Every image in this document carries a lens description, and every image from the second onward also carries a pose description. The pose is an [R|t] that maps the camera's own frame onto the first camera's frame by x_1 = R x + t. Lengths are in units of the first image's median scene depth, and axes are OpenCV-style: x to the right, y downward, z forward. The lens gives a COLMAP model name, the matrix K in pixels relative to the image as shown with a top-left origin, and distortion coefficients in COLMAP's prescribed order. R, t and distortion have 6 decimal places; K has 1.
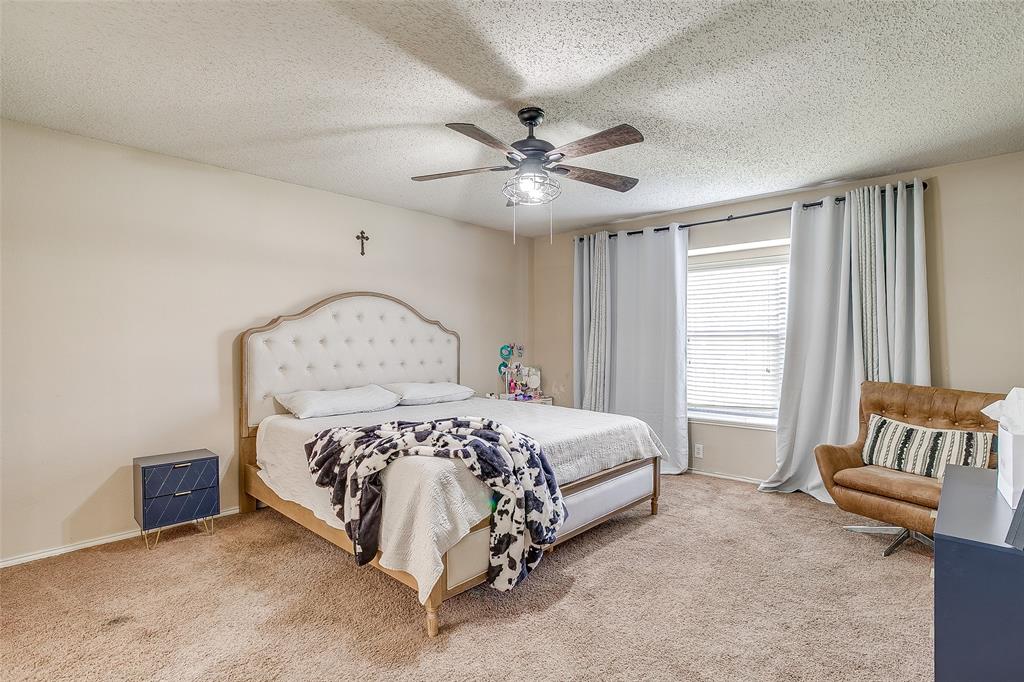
lens RADIAL K [[496.9, 0, 507.7], [0, 496.9, 340.8], [0, 0, 1]] dist [-0.052084, 0.028662]
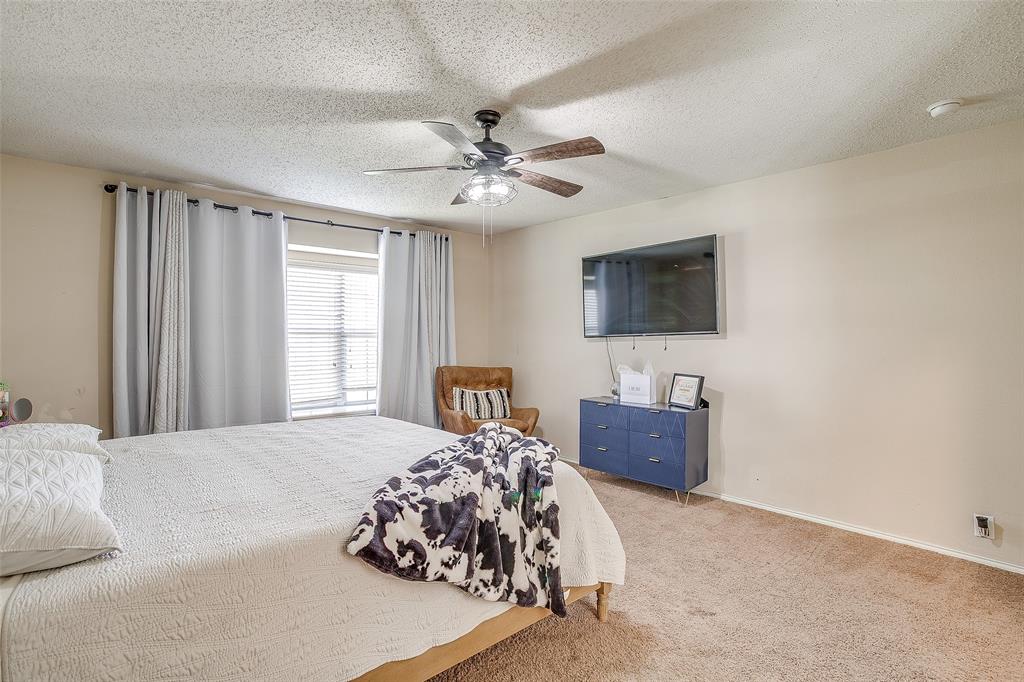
lens RADIAL K [[496.9, 0, 507.7], [0, 496.9, 340.8], [0, 0, 1]] dist [-0.052084, 0.028662]
pose [[0.111749, -0.005394, 0.993722, -0.547985], [-0.003513, 0.999977, 0.005823, -0.001935], [-0.993730, -0.004142, 0.111727, 0.480568]]
